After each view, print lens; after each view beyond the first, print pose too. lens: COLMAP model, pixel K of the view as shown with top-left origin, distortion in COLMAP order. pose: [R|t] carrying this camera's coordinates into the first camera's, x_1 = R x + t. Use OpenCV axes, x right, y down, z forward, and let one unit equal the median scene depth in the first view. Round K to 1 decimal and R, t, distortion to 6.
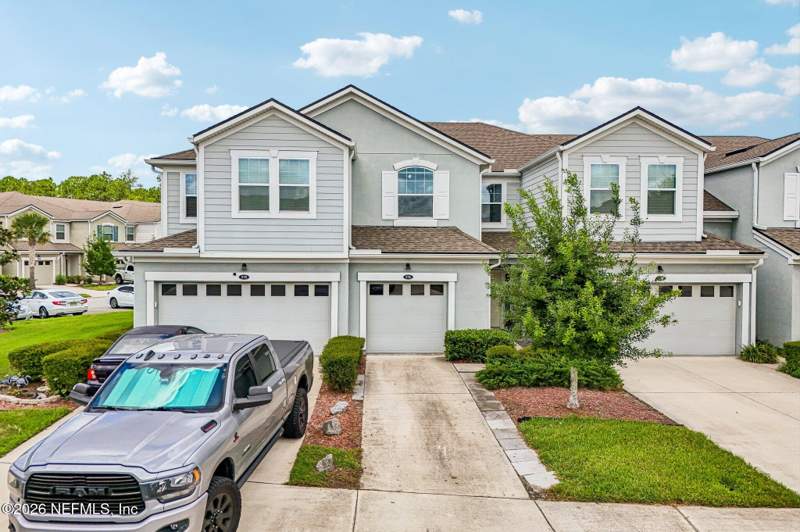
lens RADIAL K [[584.9, 0, 400.0], [0, 584.9, 266.0], [0, 0, 1]] dist [0.050791, -0.028201]
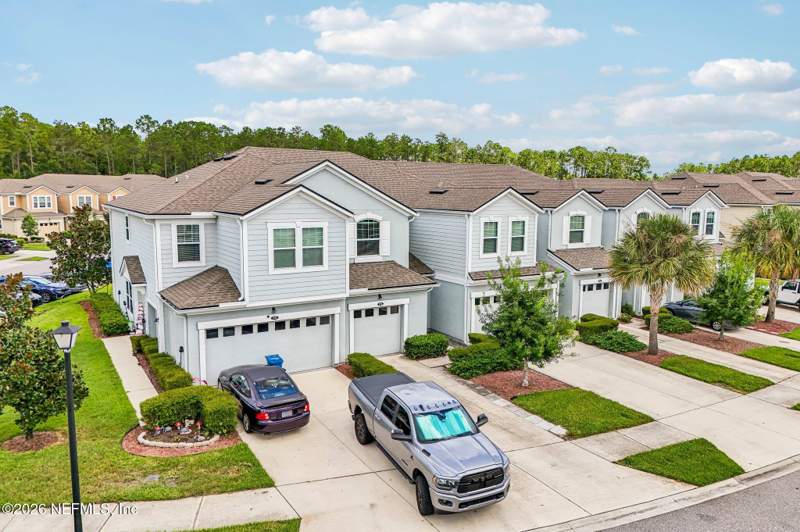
lens RADIAL K [[579.7, 0, 400.0], [0, 579.7, 266.0], [0, 0, 1]] dist [0.088746, -0.086321]
pose [[0.875111, -0.060978, 0.480066, -0.727293], [0.009123, 0.993932, 0.109618, -0.268318], [-0.483837, -0.091548, 0.870357, -0.285355]]
